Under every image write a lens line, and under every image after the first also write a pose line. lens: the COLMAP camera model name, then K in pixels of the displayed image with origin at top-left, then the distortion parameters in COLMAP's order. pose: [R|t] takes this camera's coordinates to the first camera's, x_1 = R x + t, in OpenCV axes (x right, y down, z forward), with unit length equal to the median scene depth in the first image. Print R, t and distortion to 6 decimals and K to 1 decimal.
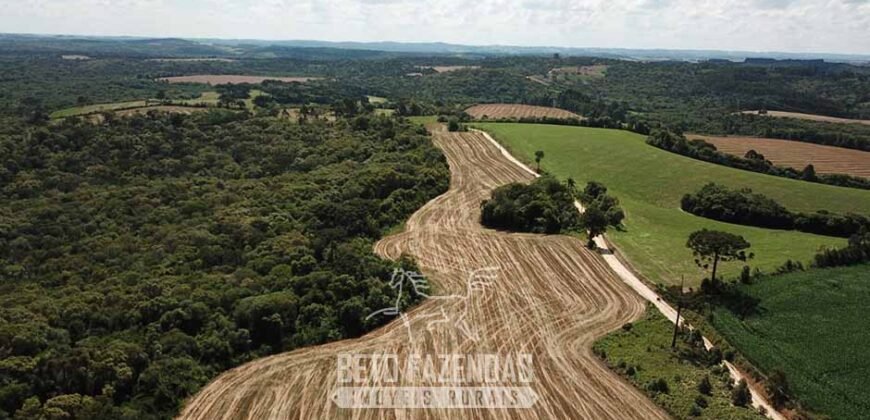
lens RADIAL K [[672.4, 0, 437.1], [0, 672.4, 210.1], [0, 0, 1]] dist [0.035255, -0.034673]
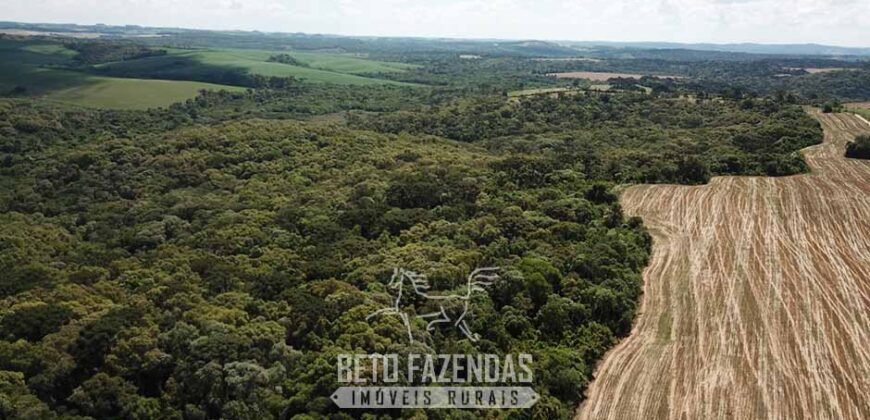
lens RADIAL K [[672.4, 0, 440.1], [0, 672.4, 209.4], [0, 0, 1]] dist [0.035255, -0.034673]
pose [[0.884855, 0.114003, -0.451702, -0.019339], [-0.115615, 0.993001, 0.024135, 0.095850], [0.451292, 0.030868, 0.891842, -0.385643]]
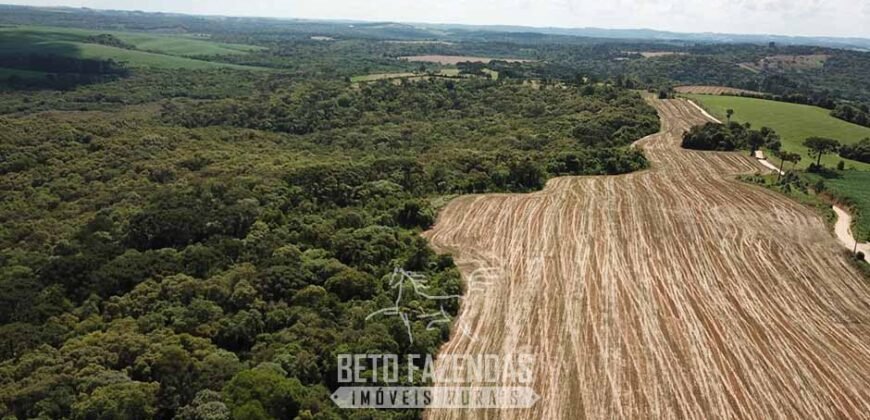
lens RADIAL K [[672.4, 0, 440.2], [0, 672.4, 206.7], [0, 0, 1]] dist [0.035255, -0.034673]
pose [[0.960559, 0.083574, -0.265219, -0.019650], [-0.079468, 0.996493, 0.026196, 0.070605], [0.266478, -0.004086, 0.963832, -0.286341]]
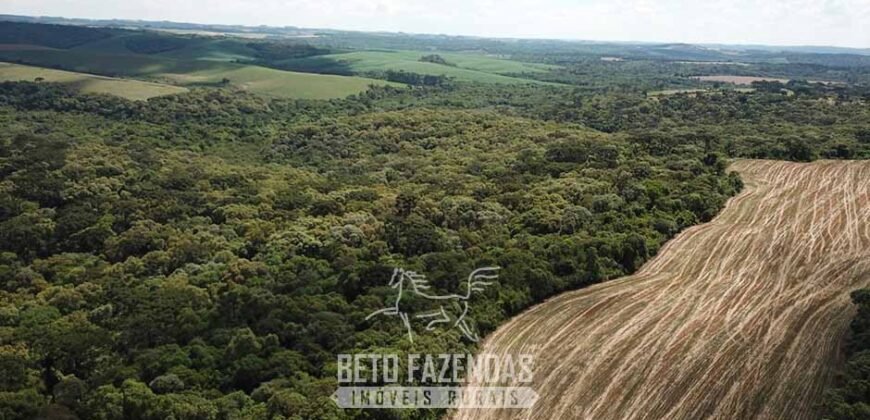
lens RADIAL K [[672.4, 0, 440.5], [0, 672.4, 213.9], [0, 0, 1]] dist [0.035255, -0.034673]
pose [[0.775759, 0.163334, -0.609524, 0.049538], [-0.164509, 0.984867, 0.054539, 0.134627], [0.609208, 0.057963, 0.790889, -0.536768]]
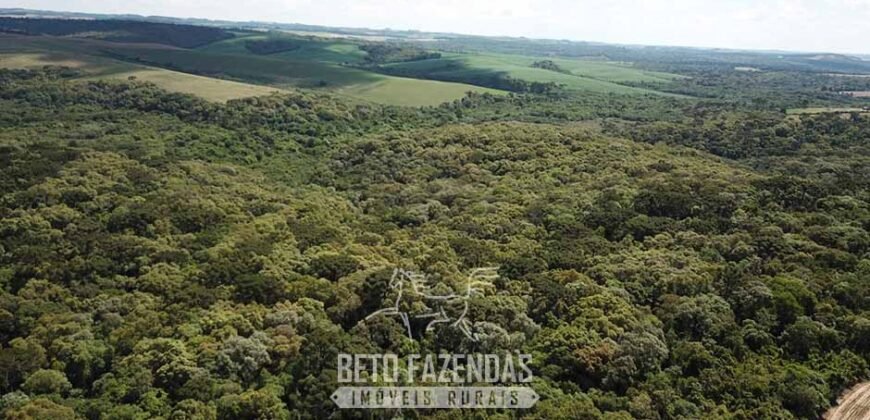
lens RADIAL K [[672.4, 0, 437.6], [0, 672.4, 211.7], [0, 0, 1]] dist [0.035255, -0.034673]
pose [[0.649532, 0.199824, -0.733606, -0.007625], [-0.212126, 0.974162, 0.077532, 0.100592], [0.730144, 0.105257, 0.675137, -0.403026]]
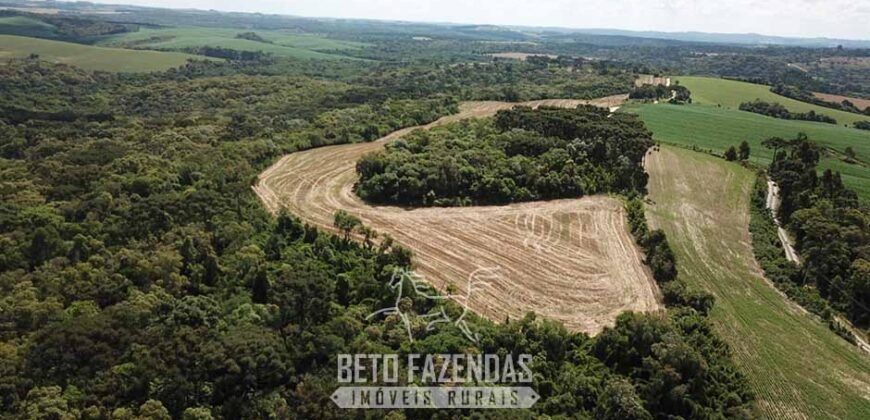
lens RADIAL K [[672.4, 0, 442.4], [0, 672.4, 203.7], [0, 0, 1]] dist [0.035255, -0.034673]
pose [[0.912127, 0.122158, -0.391283, 0.208245], [-0.119326, 0.992351, 0.031647, 0.185661], [0.392156, 0.017824, 0.919726, -0.725235]]
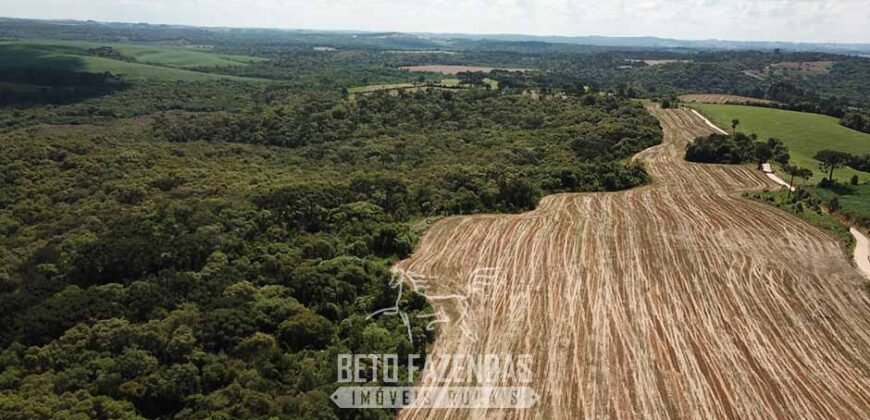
lens RADIAL K [[672.4, 0, 439.9], [0, 672.4, 206.1], [0, 0, 1]] dist [0.035255, -0.034673]
pose [[0.958819, 0.073529, -0.274334, -0.016142], [-0.072802, 0.997264, 0.012846, 0.062492], [0.274527, 0.007655, 0.961549, -0.254858]]
